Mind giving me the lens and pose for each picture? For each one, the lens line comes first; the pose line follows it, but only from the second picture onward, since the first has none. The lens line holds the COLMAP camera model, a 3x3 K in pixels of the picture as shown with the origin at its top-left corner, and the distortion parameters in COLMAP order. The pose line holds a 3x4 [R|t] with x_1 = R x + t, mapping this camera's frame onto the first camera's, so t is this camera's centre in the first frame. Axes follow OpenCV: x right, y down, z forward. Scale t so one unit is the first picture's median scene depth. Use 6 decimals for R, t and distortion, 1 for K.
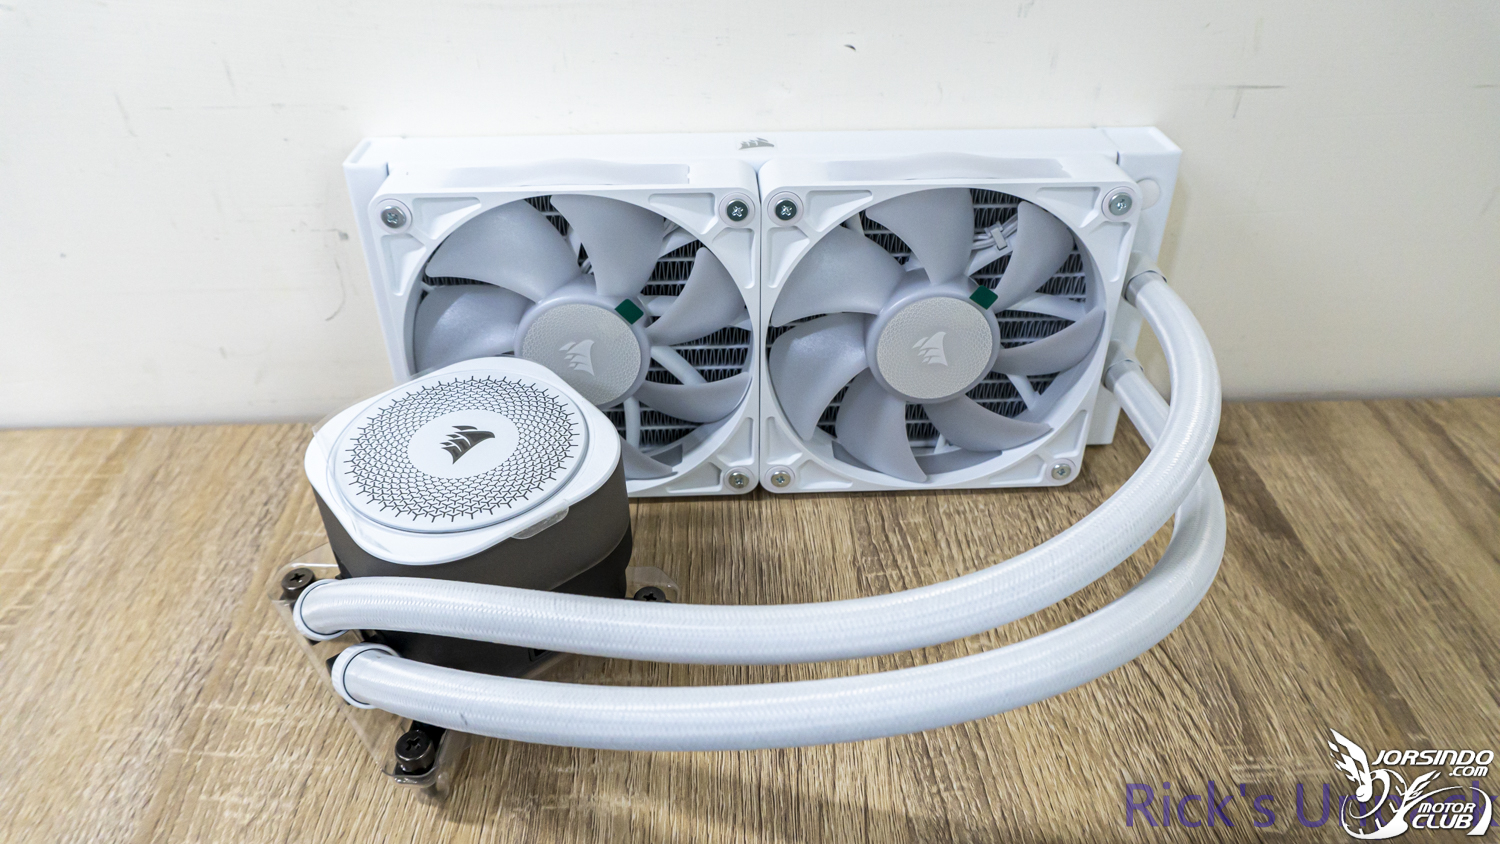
lens RADIAL K [[997.9, 0, 747.9], [0, 997.9, 420.4], [0, 0, 1]] dist [0.002177, -0.004668]
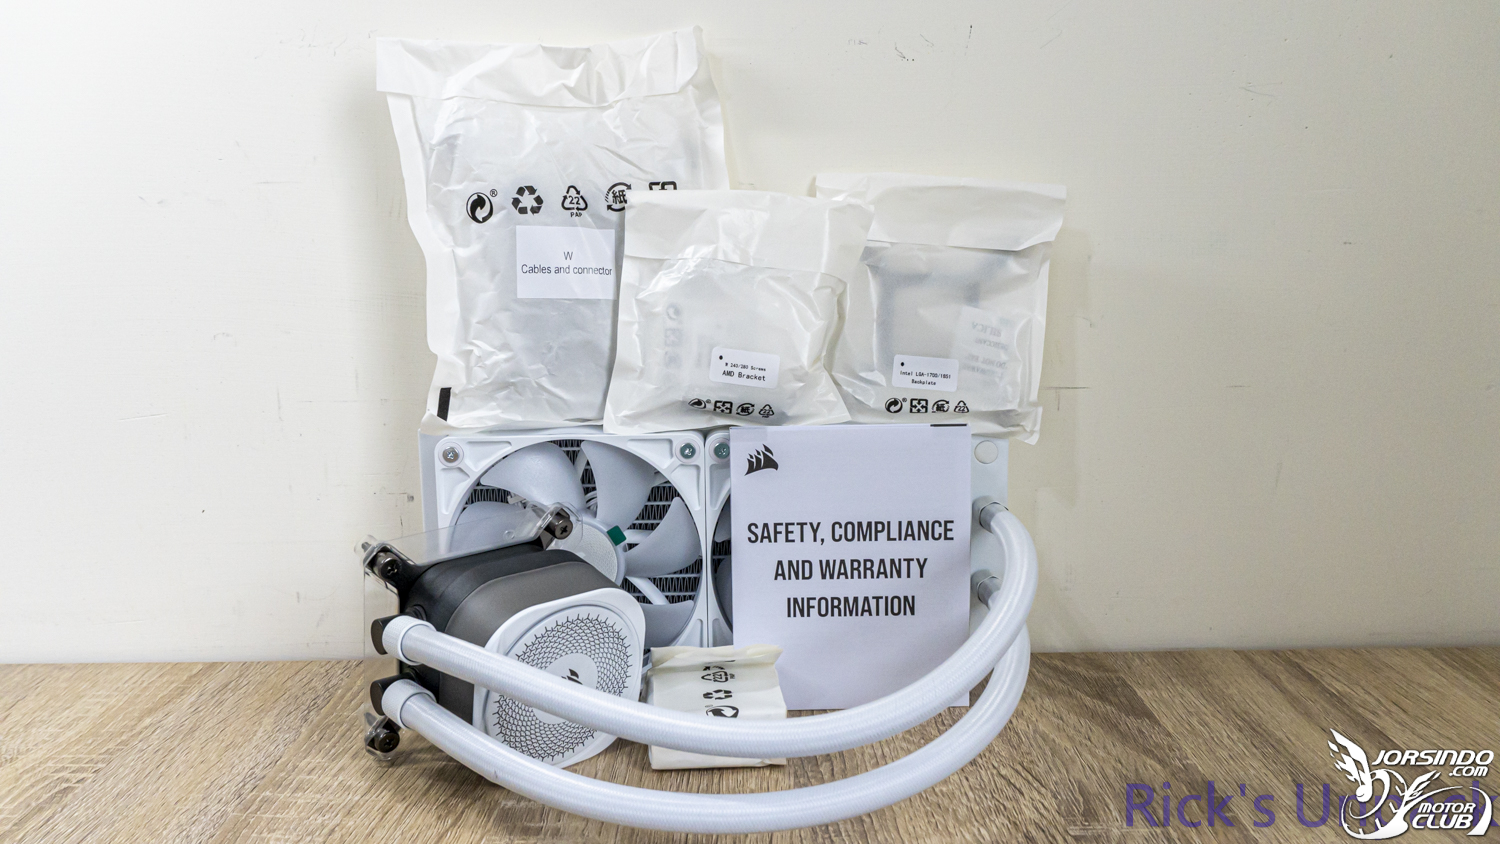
lens RADIAL K [[1185.6, 0, 756.6], [0, 1185.6, 437.8], [0, 0, 1]] dist [0.022960, 0.019418]
pose [[0.999282, -0.018242, -0.033204, 0.136899], [0.000140, 0.878218, -0.478260, 0.560216], [0.037885, 0.477912, 0.877590, -0.484003]]
